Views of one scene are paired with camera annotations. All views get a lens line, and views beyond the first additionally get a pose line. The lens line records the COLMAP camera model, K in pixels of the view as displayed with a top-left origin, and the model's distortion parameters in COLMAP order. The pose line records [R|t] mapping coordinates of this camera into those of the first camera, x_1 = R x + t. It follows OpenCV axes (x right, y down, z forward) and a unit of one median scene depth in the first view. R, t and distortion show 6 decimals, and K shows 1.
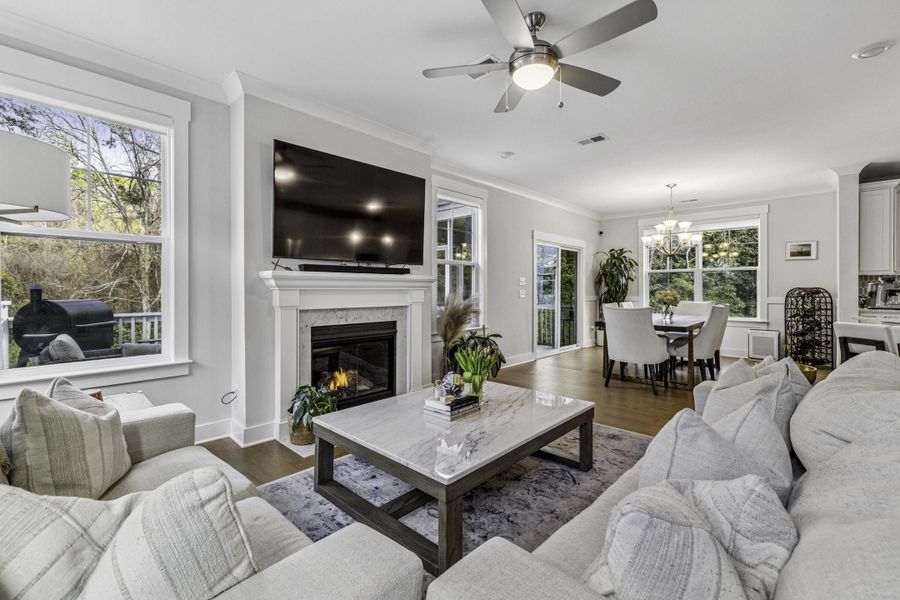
lens RADIAL K [[393.9, 0, 447.1], [0, 393.9, 291.6], [0, 0, 1]] dist [0.002419, -0.000287]
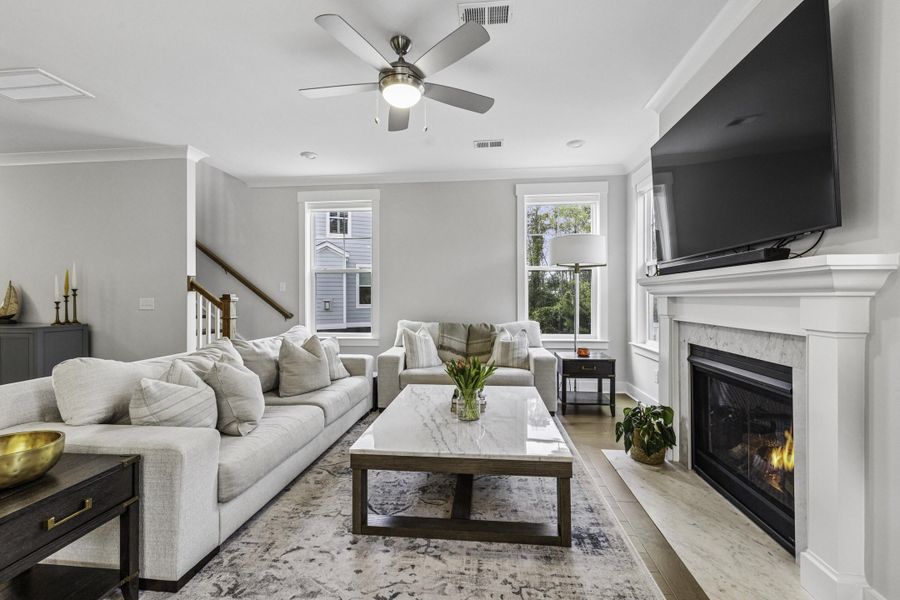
lens RADIAL K [[393.9, 0, 448.6], [0, 393.9, 299.2], [0, 0, 1]] dist [0.002419, -0.000287]
pose [[-0.796605, 0.003202, -0.604492, 0.475190], [-0.001153, 0.999976, 0.006817, -0.004843], [0.604499, 0.006128, -0.796582, 1.198963]]
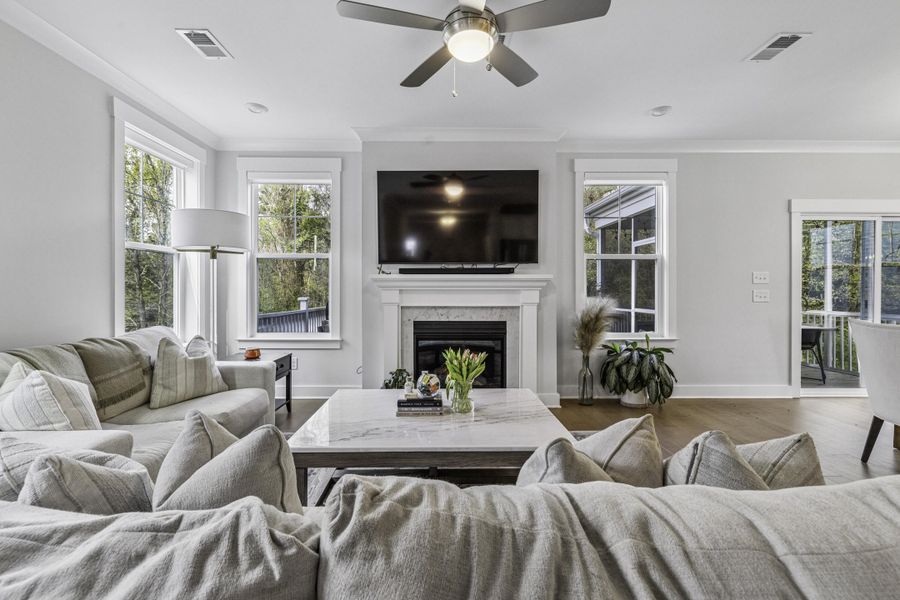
lens RADIAL K [[393.9, 0, 442.4], [0, 393.9, 292.9], [0, 0, 1]] dist [0.002419, -0.000287]
pose [[0.691869, 0.008825, -0.721969, 0.505592], [-0.004827, 0.999959, 0.007597, -0.003801], [0.722006, -0.001771, 0.691884, 0.218219]]
